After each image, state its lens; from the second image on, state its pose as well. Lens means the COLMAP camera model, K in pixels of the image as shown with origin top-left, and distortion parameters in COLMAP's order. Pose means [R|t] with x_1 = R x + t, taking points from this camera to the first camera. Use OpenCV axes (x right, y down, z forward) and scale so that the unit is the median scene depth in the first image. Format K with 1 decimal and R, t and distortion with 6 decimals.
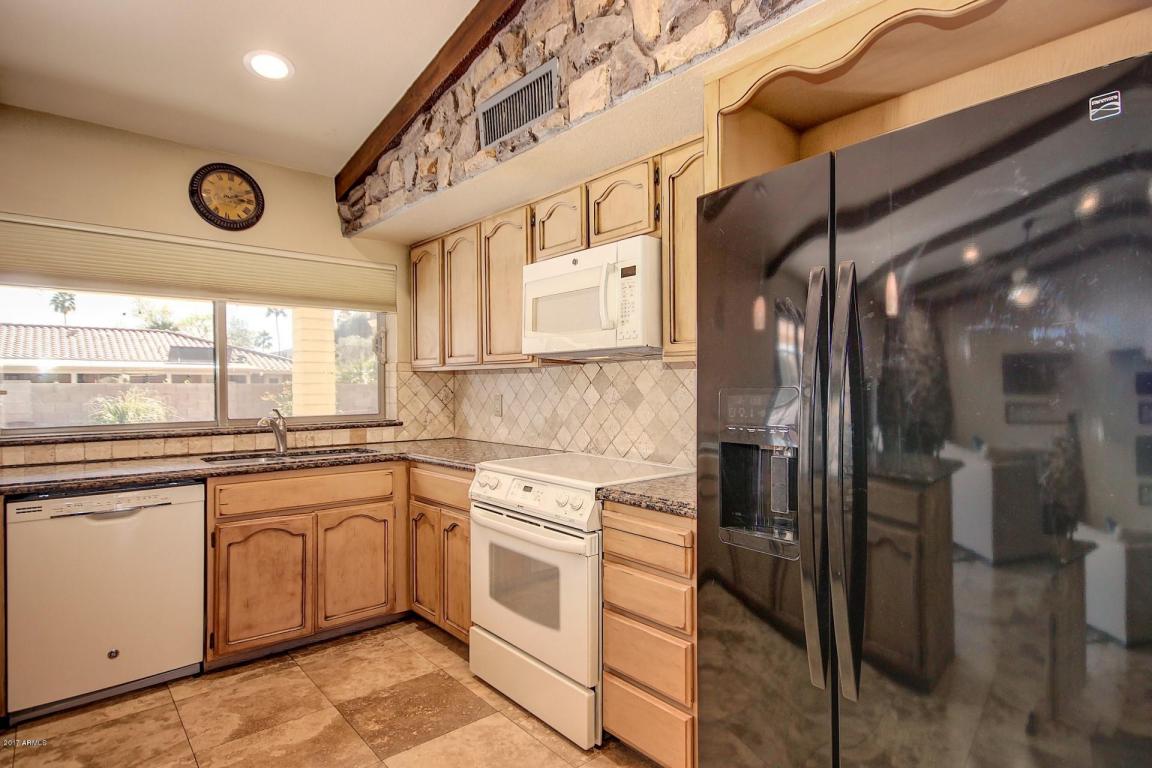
lens RADIAL K [[597.5, 0, 581.4], [0, 597.5, 386.2], [0, 0, 1]] dist [0.013215, -0.000606]
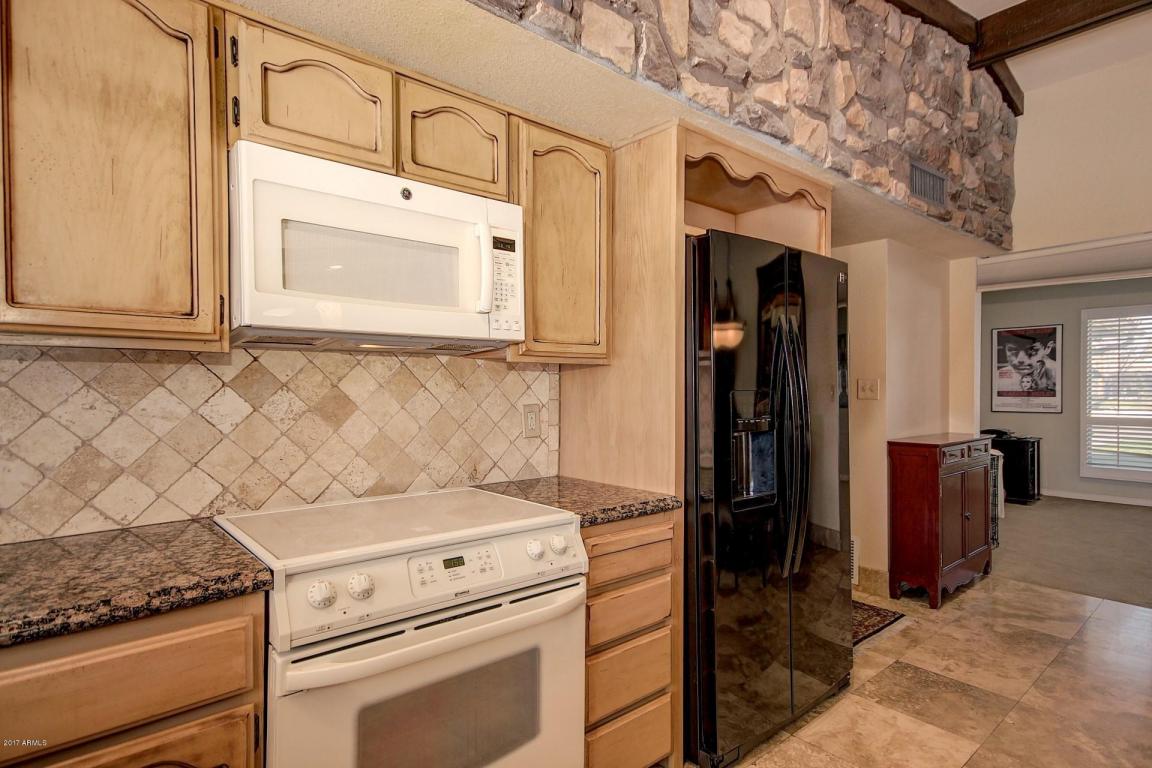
lens RADIAL K [[597.5, 0, 581.4], [0, 597.5, 386.2], [0, 0, 1]] dist [0.013215, -0.000606]
pose [[0.019664, 0.001543, 0.999805, -0.654417], [0.003467, 0.999993, -0.001612, -0.002978], [-0.999801, 0.003498, 0.019659, 0.820879]]
